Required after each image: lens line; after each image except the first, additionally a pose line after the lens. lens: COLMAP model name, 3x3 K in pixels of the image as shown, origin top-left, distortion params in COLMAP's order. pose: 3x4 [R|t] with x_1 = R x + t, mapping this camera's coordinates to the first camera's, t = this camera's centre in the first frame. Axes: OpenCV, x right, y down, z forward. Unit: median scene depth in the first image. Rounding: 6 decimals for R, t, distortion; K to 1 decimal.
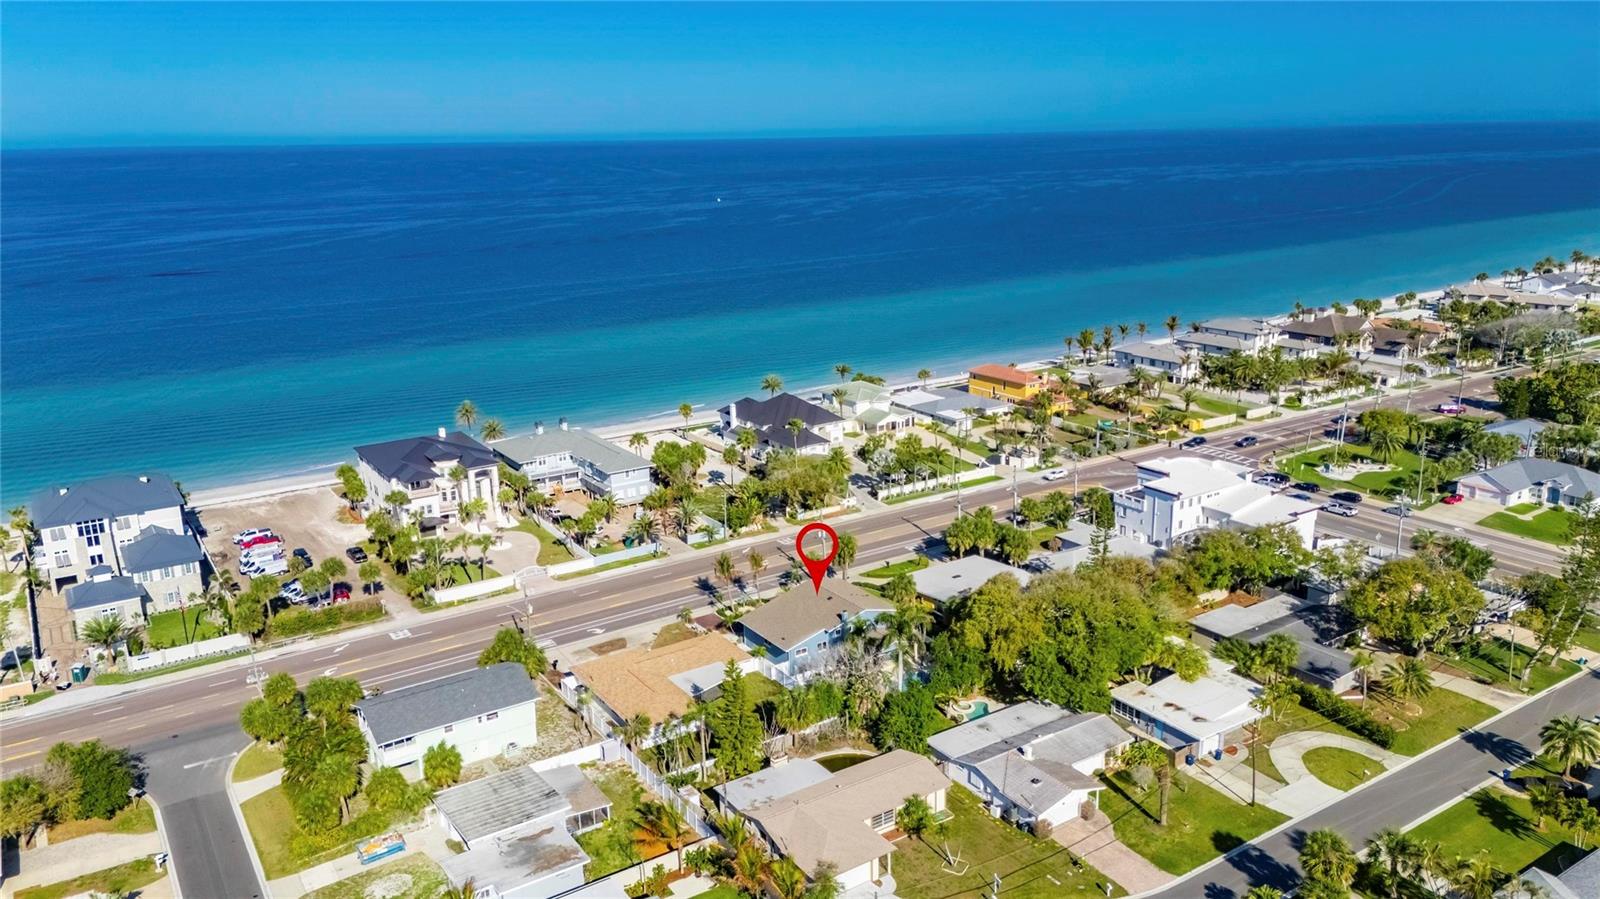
lens RADIAL K [[1157.4, 0, 800.0], [0, 1157.4, 449.5], [0, 0, 1]] dist [0.100822, -0.151580]
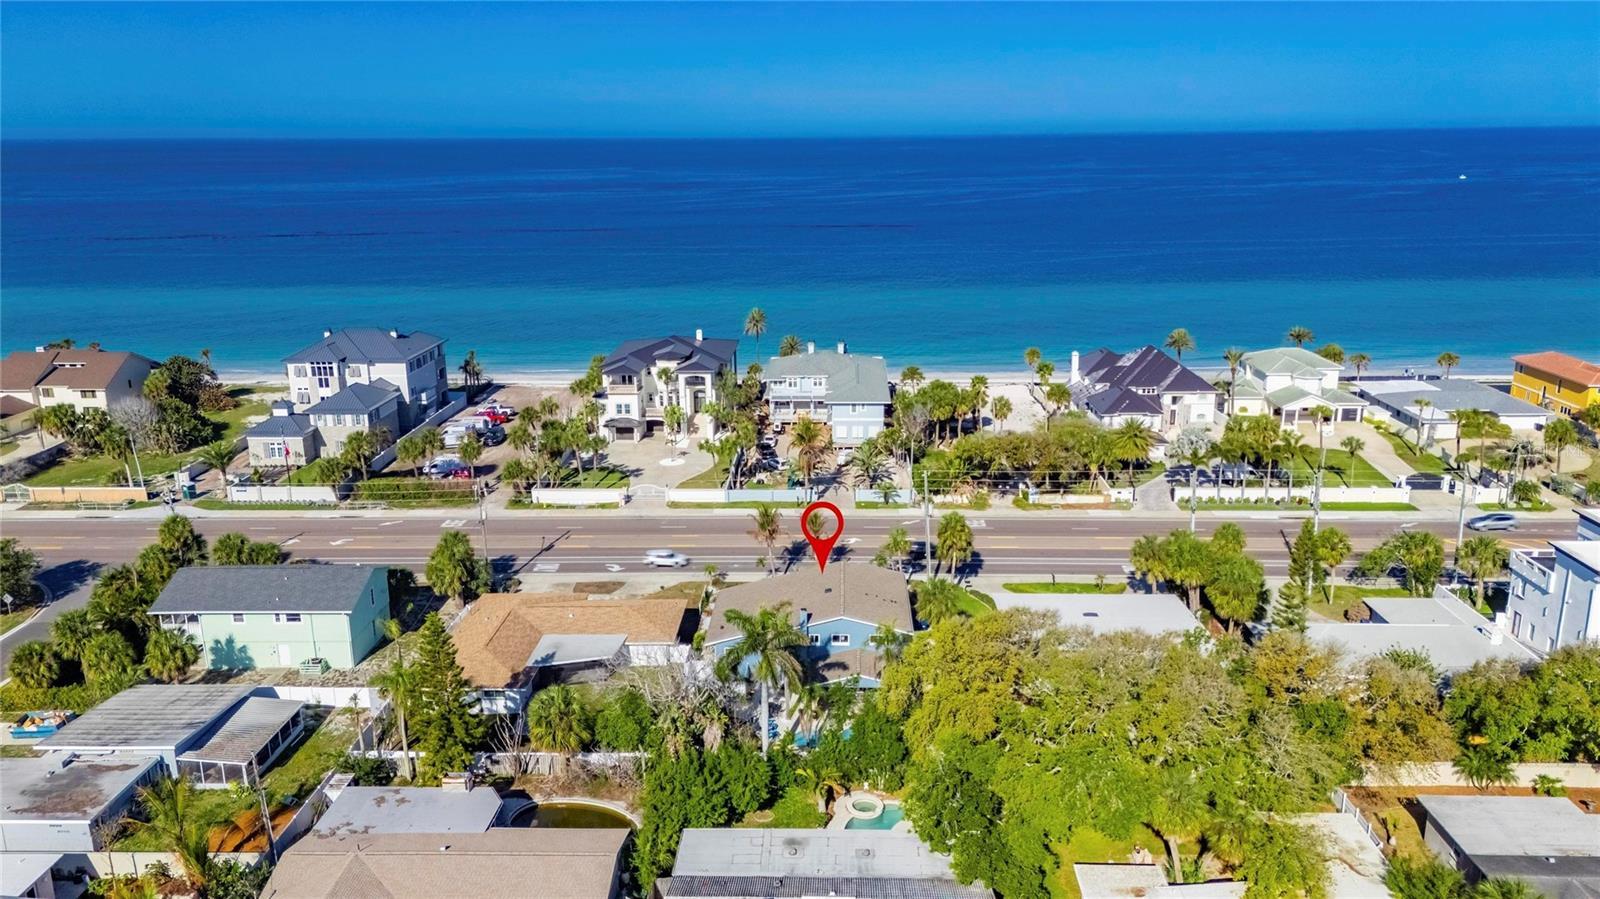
lens RADIAL K [[1157.4, 0, 800.0], [0, 1157.4, 449.5], [0, 0, 1]] dist [0.100822, -0.151580]
pose [[0.816074, 0.161396, -0.554955, 0.330647], [-0.155520, 0.986123, 0.058096, 0.010903], [0.556630, 0.038896, 0.829850, 0.389315]]
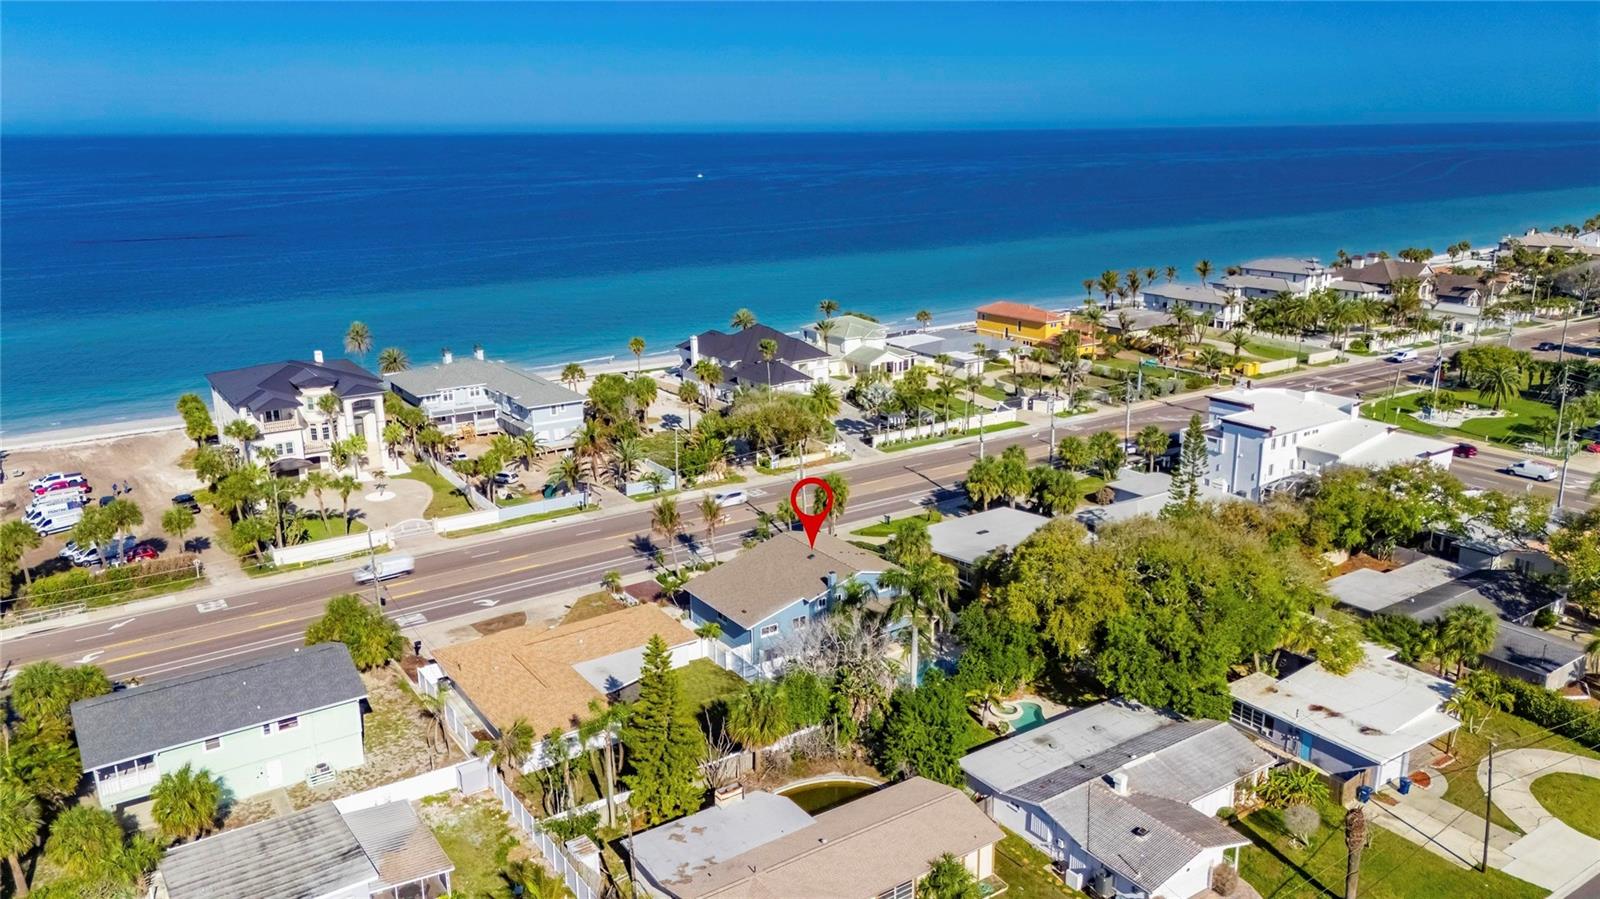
lens RADIAL K [[1165.0, 0, 800.0], [0, 1165.0, 449.5], [0, 0, 1]] dist [0.063153, -0.052709]
pose [[0.999860, 0.006692, 0.015332, 0.006815], [-0.006758, 0.999968, 0.004250, 0.053421], [-0.015303, -0.004353, 0.999873, 0.255760]]
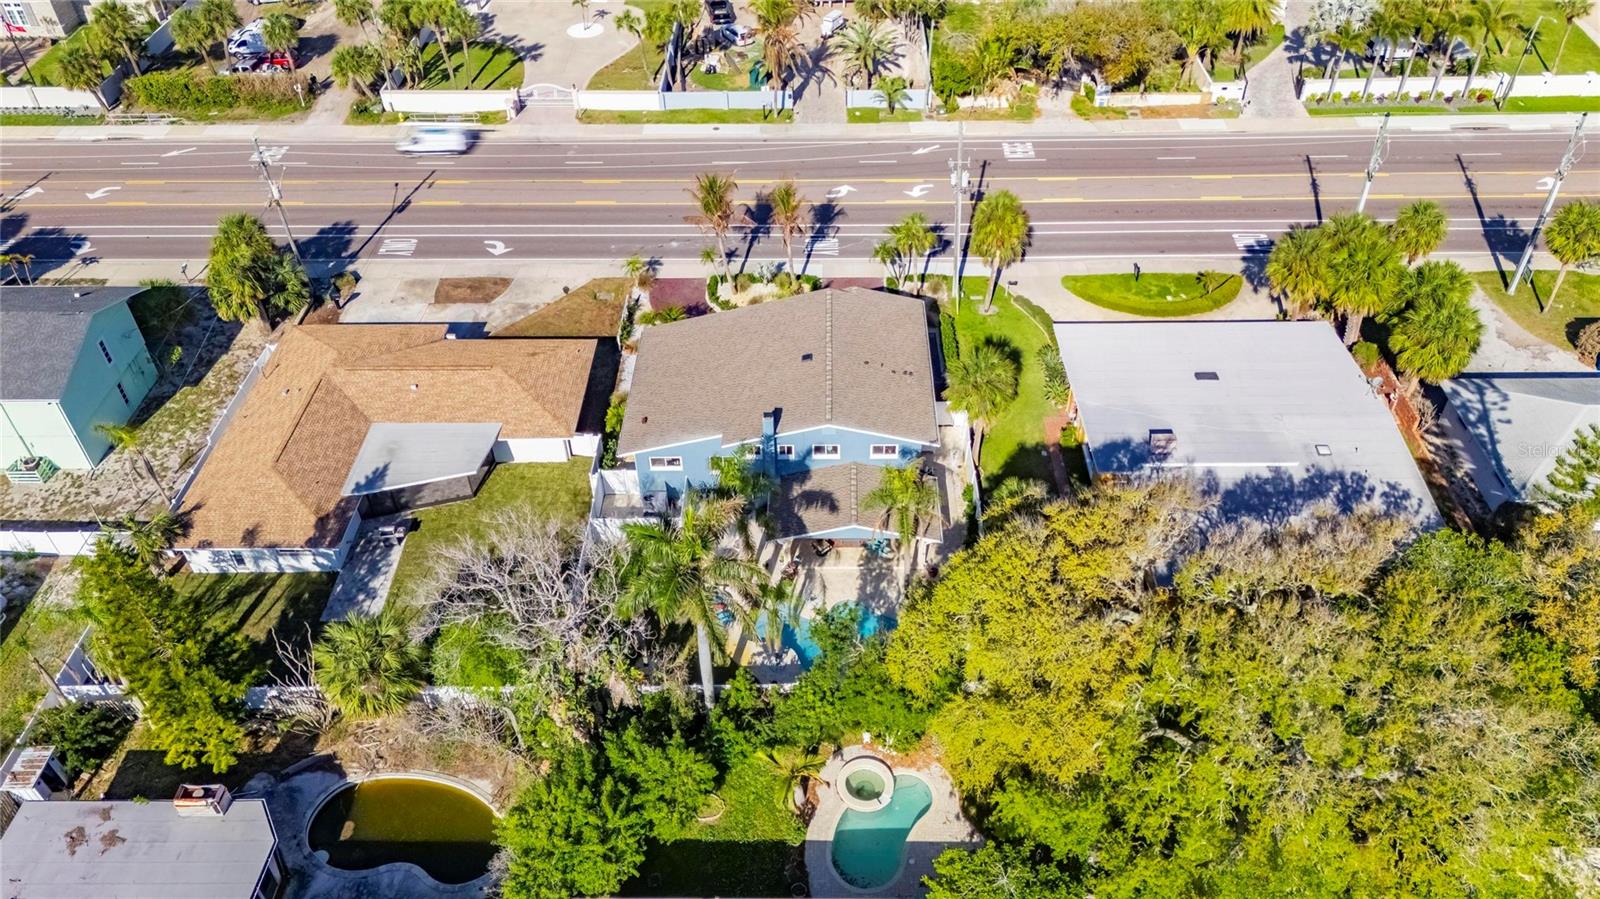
lens RADIAL K [[1165.0, 0, 800.0], [0, 1165.0, 449.5], [0, 0, 1]] dist [0.063153, -0.052709]
pose [[0.826911, 0.373383, -0.420480, 0.194414], [-0.146209, 0.864783, 0.480388, -0.042912], [0.542993, -0.335760, 0.769691, 0.587520]]
